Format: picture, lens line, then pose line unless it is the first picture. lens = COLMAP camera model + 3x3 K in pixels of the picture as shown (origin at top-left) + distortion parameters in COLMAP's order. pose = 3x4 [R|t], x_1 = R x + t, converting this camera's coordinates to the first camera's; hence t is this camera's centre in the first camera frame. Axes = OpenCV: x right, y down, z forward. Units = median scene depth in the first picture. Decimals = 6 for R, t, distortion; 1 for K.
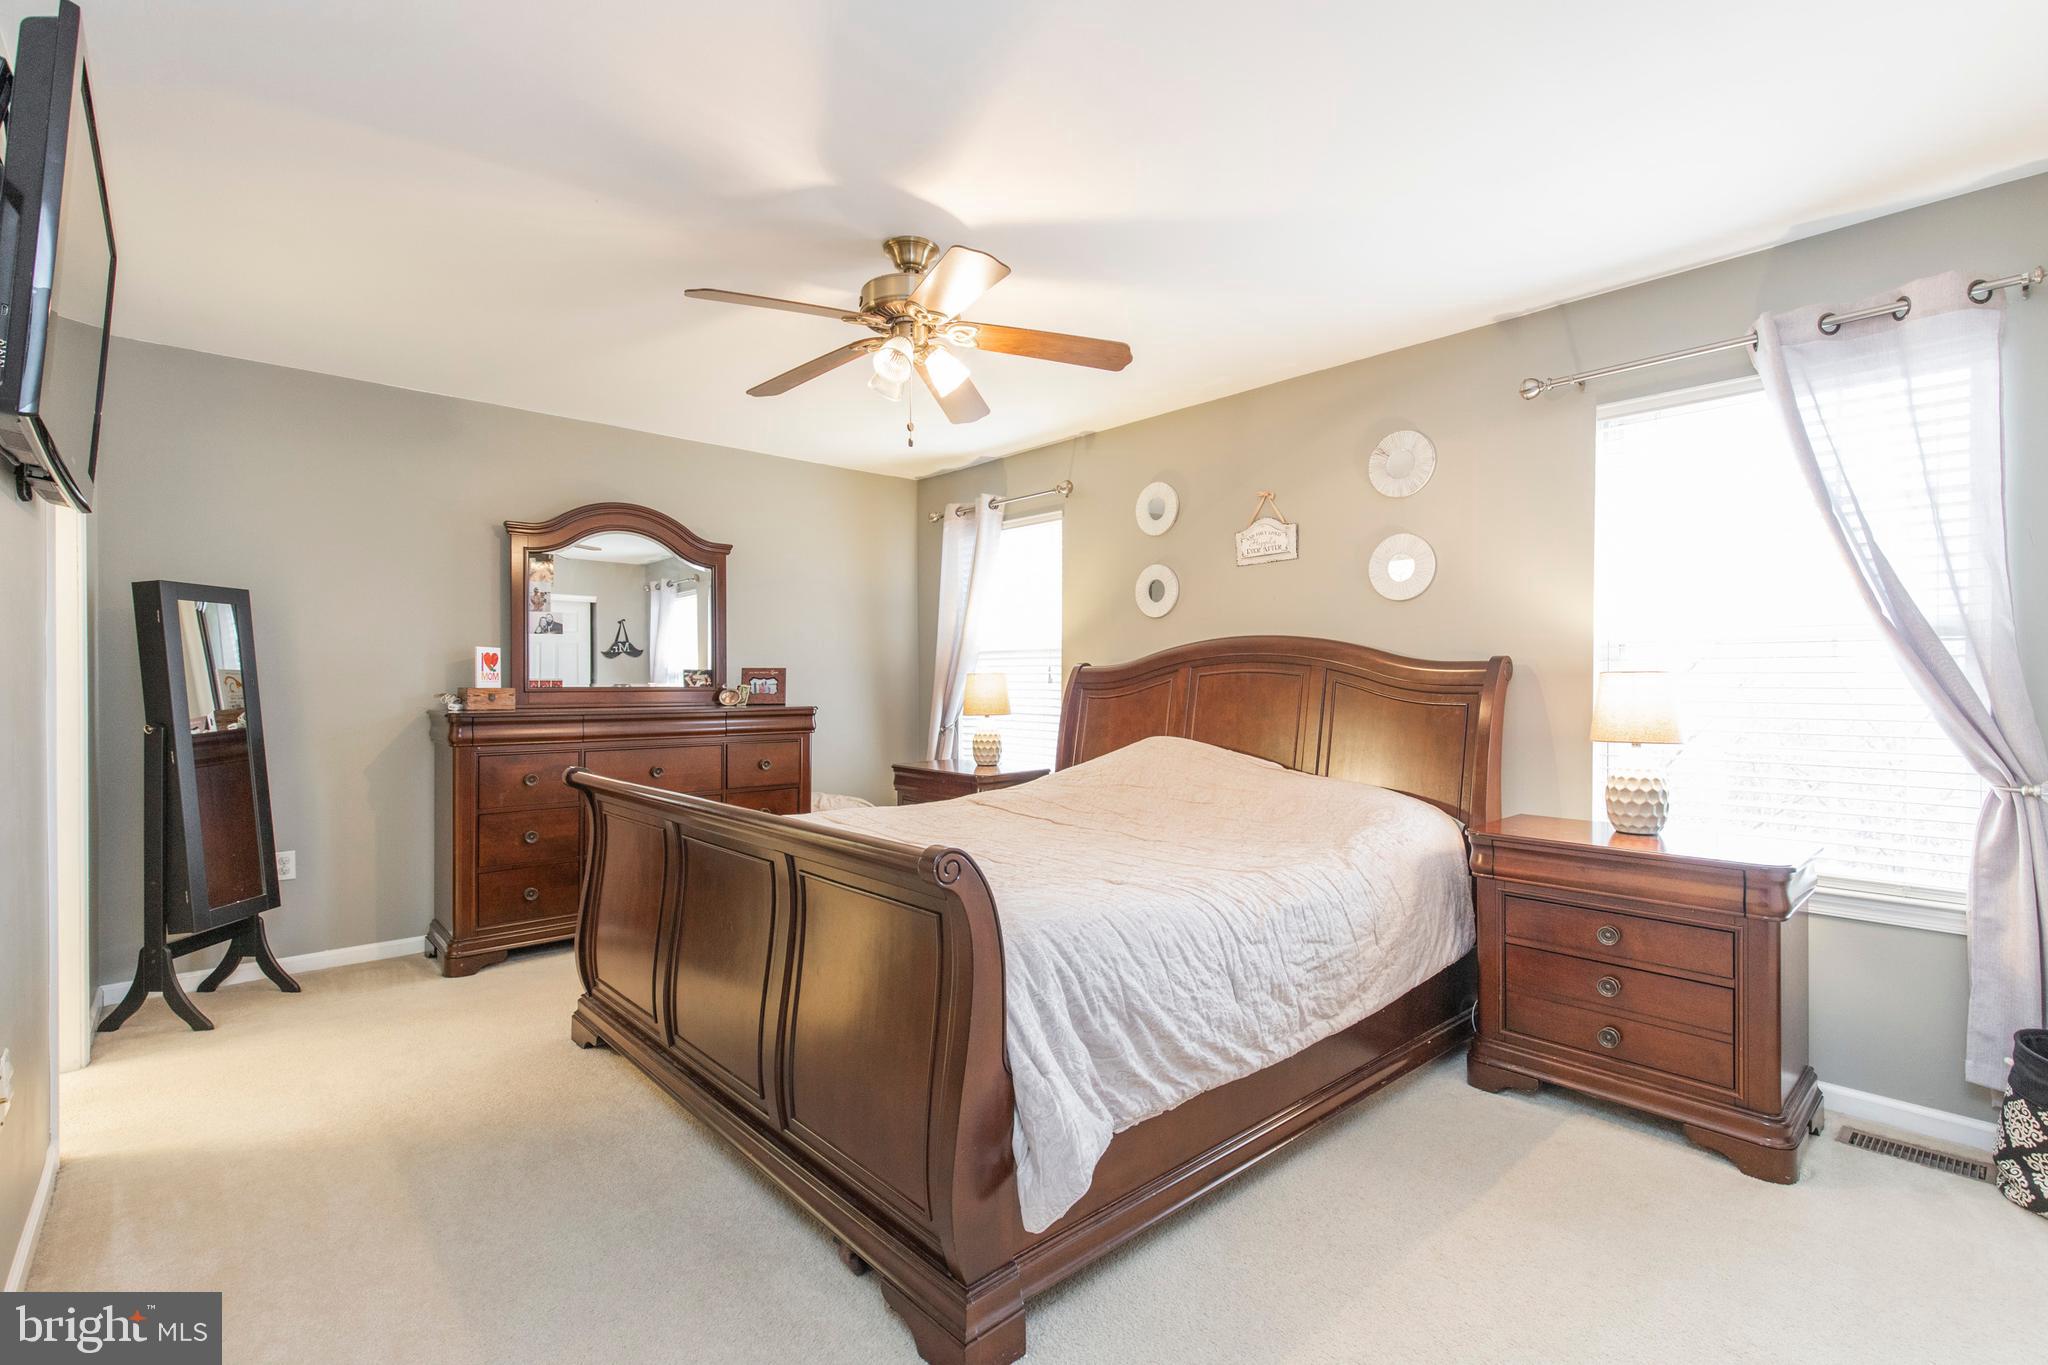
lens RADIAL K [[919.0, 0, 1006.1], [0, 919.0, 683.1], [0, 0, 1]] dist [0.007847, -0.002466]
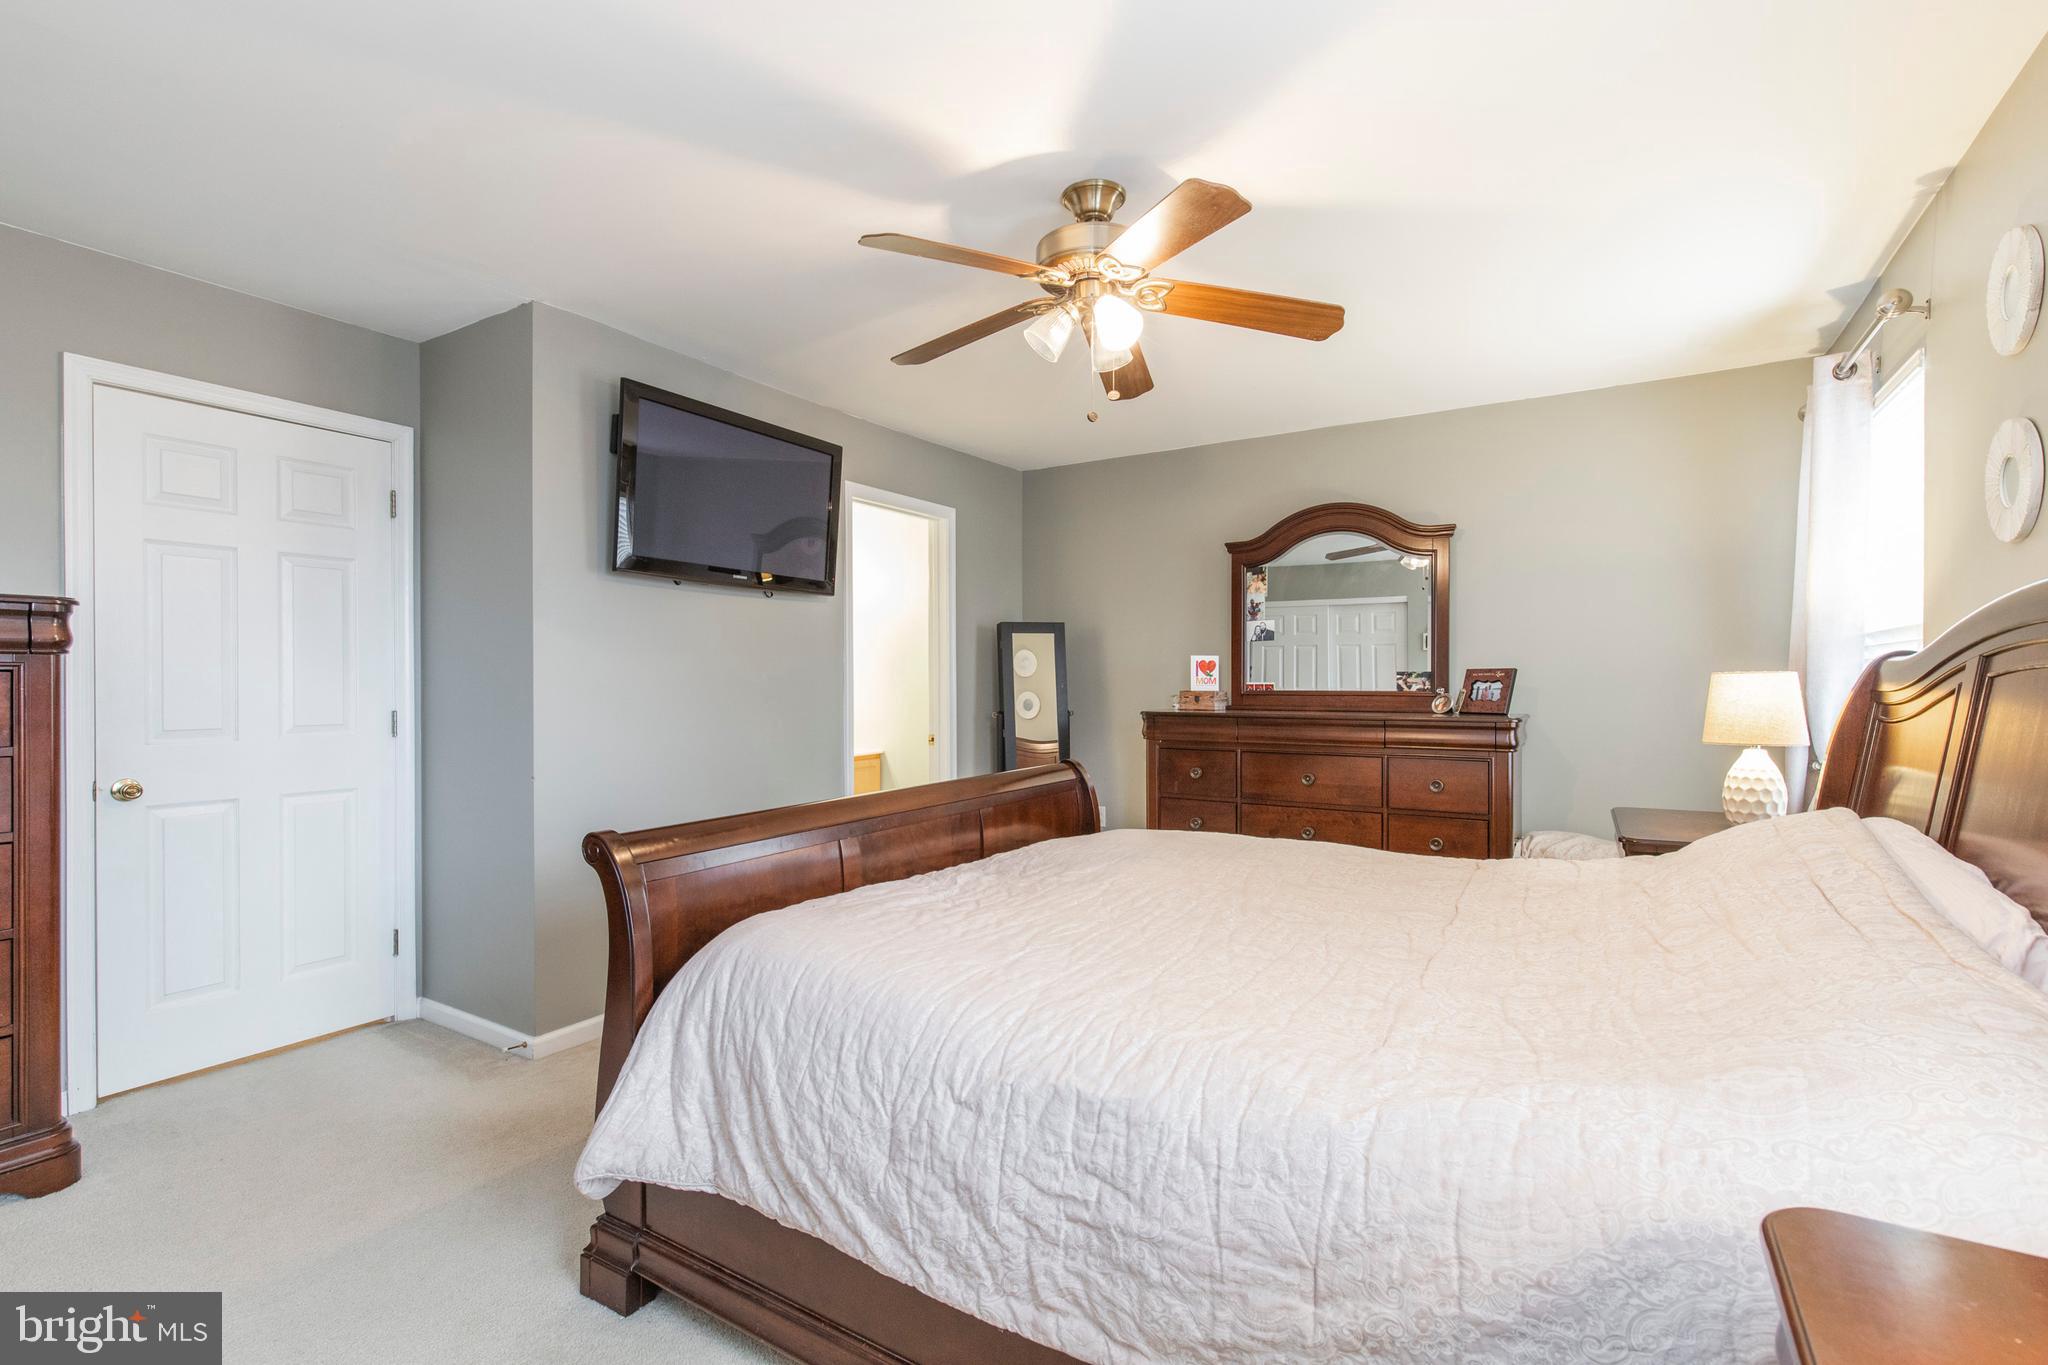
lens RADIAL K [[919.0, 0, 1014.0], [0, 919.0, 683.9], [0, 0, 1]] dist [0.007847, -0.002466]
pose [[0.285250, 0.000087, -0.958453, 0.467024], [0.002726, 0.999996, 0.000902, -0.005704], [0.958449, -0.002870, 0.285249, 0.444227]]
